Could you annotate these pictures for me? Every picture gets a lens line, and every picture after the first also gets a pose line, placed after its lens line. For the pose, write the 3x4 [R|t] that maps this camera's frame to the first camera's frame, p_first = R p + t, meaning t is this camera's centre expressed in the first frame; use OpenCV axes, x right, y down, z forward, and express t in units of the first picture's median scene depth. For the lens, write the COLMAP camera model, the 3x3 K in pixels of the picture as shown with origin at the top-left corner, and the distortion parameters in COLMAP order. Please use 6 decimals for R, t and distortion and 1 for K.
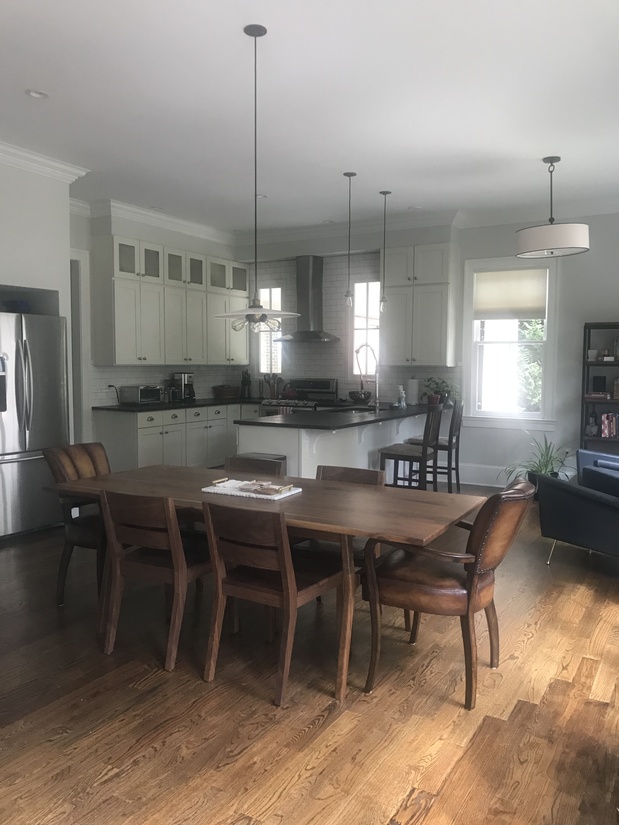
lens RADIAL K [[682.3, 0, 312.8], [0, 682.3, 412.9], [0, 0, 1]] dist [0.051720, -0.037919]
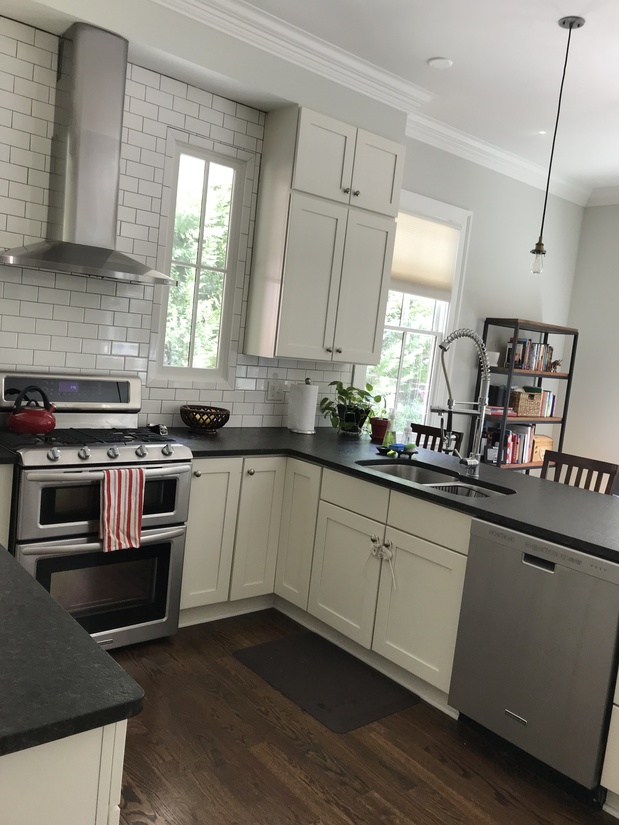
lens RADIAL K [[682.3, 0, 307.4], [0, 682.3, 413.6], [0, 0, 1]] dist [0.051720, -0.037919]
pose [[0.350032, -0.067420, 0.934308, -0.388935], [-0.032726, 0.995917, 0.084127, -0.079895], [-0.936166, -0.060024, 0.346397, 0.923339]]
